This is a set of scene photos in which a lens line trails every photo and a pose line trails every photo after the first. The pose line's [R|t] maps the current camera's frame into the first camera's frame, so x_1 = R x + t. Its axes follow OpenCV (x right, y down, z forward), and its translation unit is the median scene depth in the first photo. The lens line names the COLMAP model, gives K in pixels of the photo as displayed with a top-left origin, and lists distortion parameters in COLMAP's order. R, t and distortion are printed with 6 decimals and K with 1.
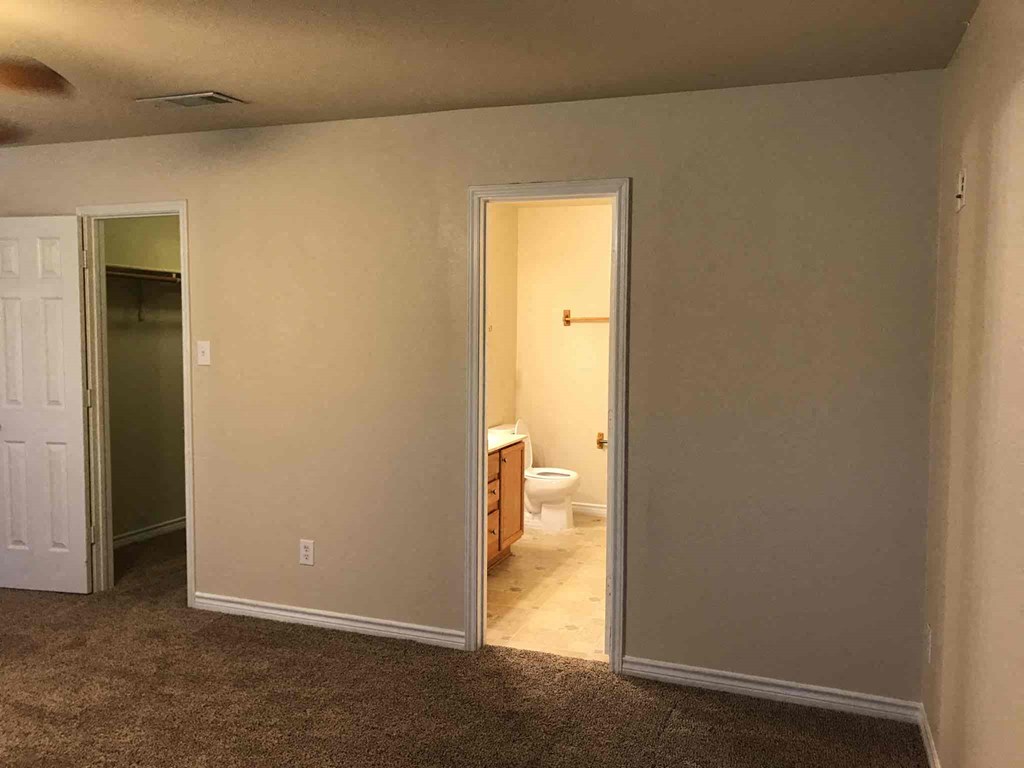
lens RADIAL K [[843.6, 0, 511.5], [0, 843.6, 383.6], [0, 0, 1]] dist [0.002872, -0.018515]
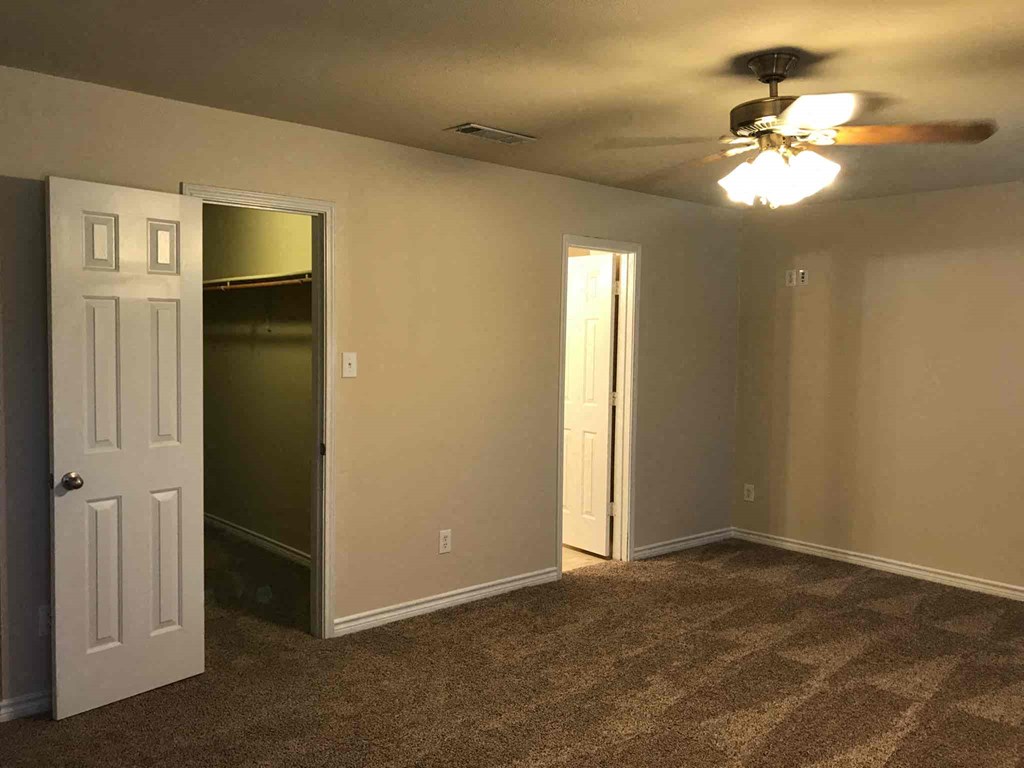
lens RADIAL K [[839.5, 0, 498.3], [0, 839.5, 377.9], [0, 0, 1]] dist [0.011269, -0.013879]
pose [[0.482532, -0.046201, 0.874659, -1.156605], [0.053067, 0.998315, 0.023457, -0.035474], [-0.874270, 0.035097, 0.484170, 0.399998]]
